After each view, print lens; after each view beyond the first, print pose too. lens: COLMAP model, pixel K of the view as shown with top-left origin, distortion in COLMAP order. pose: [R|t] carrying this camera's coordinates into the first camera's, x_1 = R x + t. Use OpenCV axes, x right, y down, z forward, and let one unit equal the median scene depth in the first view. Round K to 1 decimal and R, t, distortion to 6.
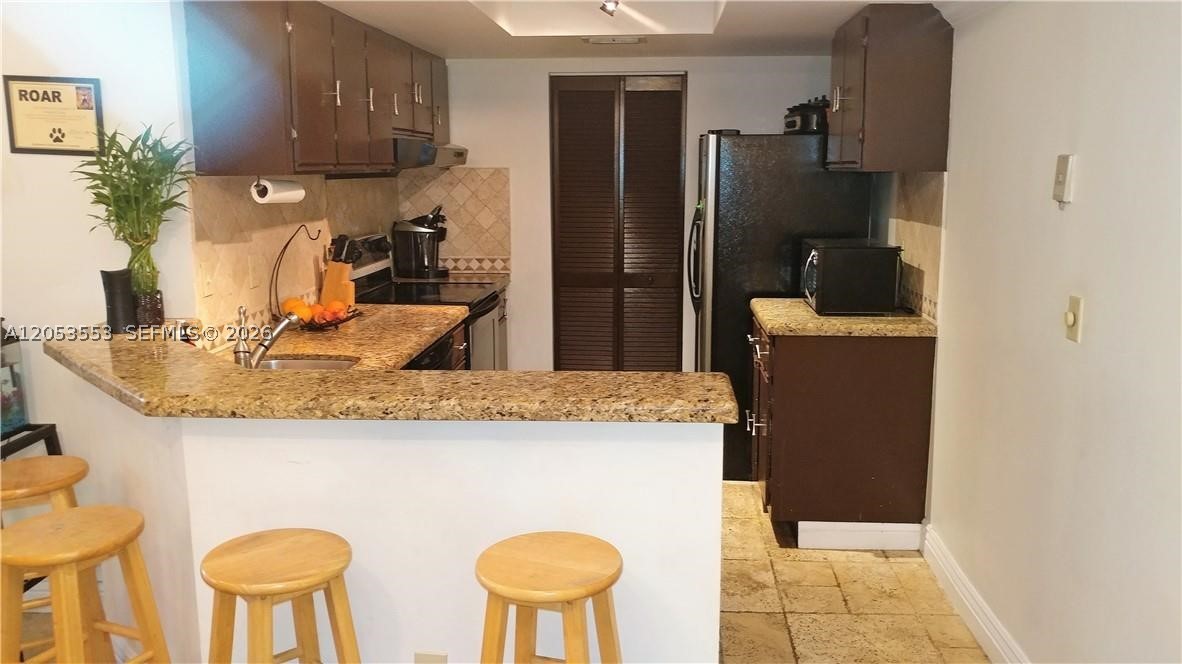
lens RADIAL K [[968.4, 0, 591.0], [0, 968.4, 332.0], [0, 0, 1]] dist [-0.008782, 0.067273]
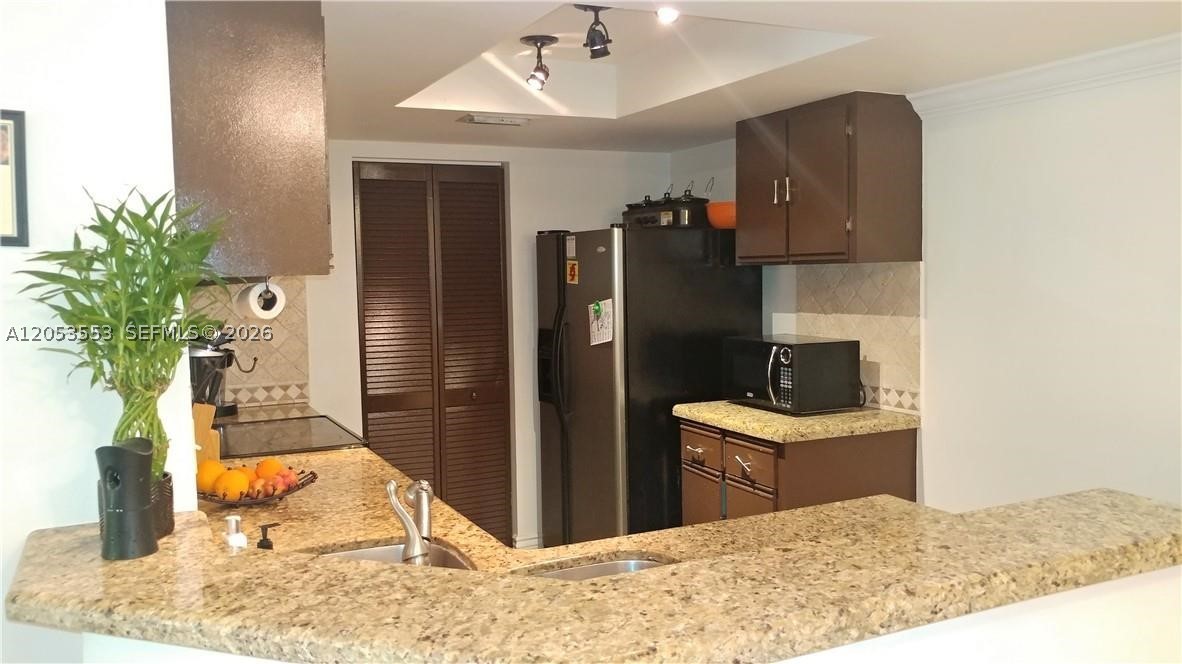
lens RADIAL K [[968.4, 0, 591.0], [0, 968.4, 332.0], [0, 0, 1]] dist [-0.008782, 0.067273]
pose [[0.861950, -0.045592, 0.504940, -0.439060], [0.100771, 0.991483, -0.082497, -0.044912], [-0.496878, 0.121991, 0.859203, 0.308796]]
